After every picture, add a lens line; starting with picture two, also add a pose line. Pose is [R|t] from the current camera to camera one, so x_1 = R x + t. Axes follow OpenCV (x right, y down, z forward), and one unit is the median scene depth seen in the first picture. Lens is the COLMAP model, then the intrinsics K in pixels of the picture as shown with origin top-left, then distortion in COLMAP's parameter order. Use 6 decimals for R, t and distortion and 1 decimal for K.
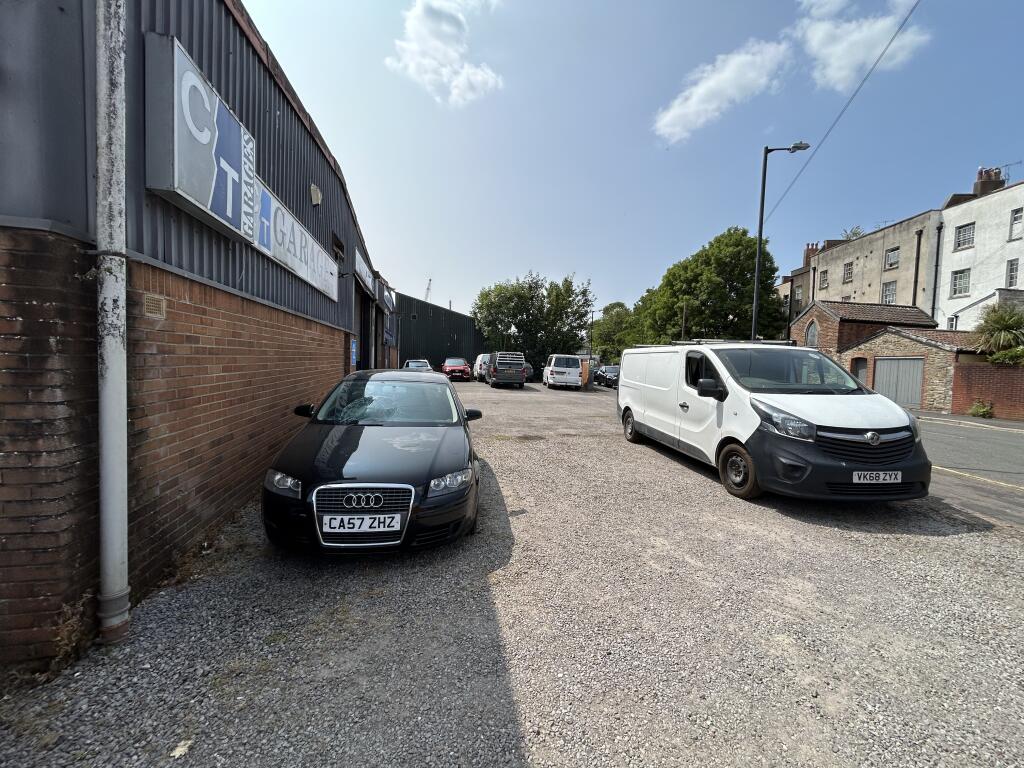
lens RADIAL K [[410.3, 0, 512.0], [0, 410.3, 384.0], [0, 0, 1]] dist [0.000652, -0.000098]
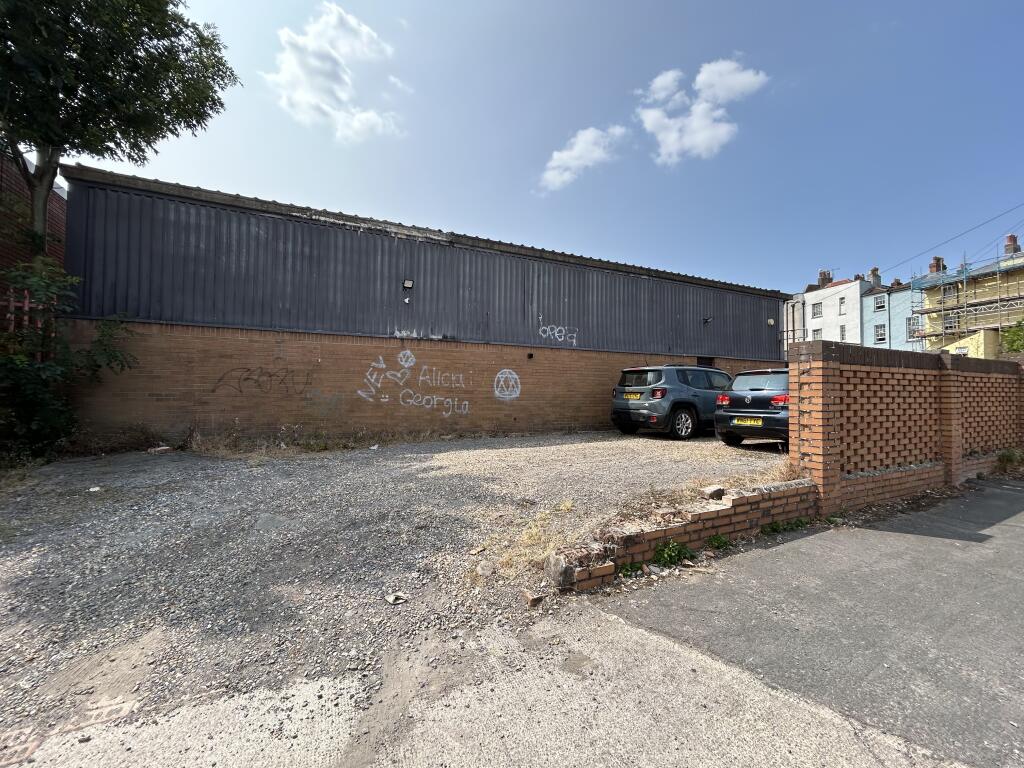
lens RADIAL K [[410.3, 0, 512.0], [0, 410.3, 384.0], [0, 0, 1]] dist [0.000652, -0.000098]
pose [[0.968505, -0.005979, 0.248924, -0.539732], [0.025247, 0.996917, -0.074285, 0.042623], [-0.247713, 0.078230, 0.965670, -0.304962]]
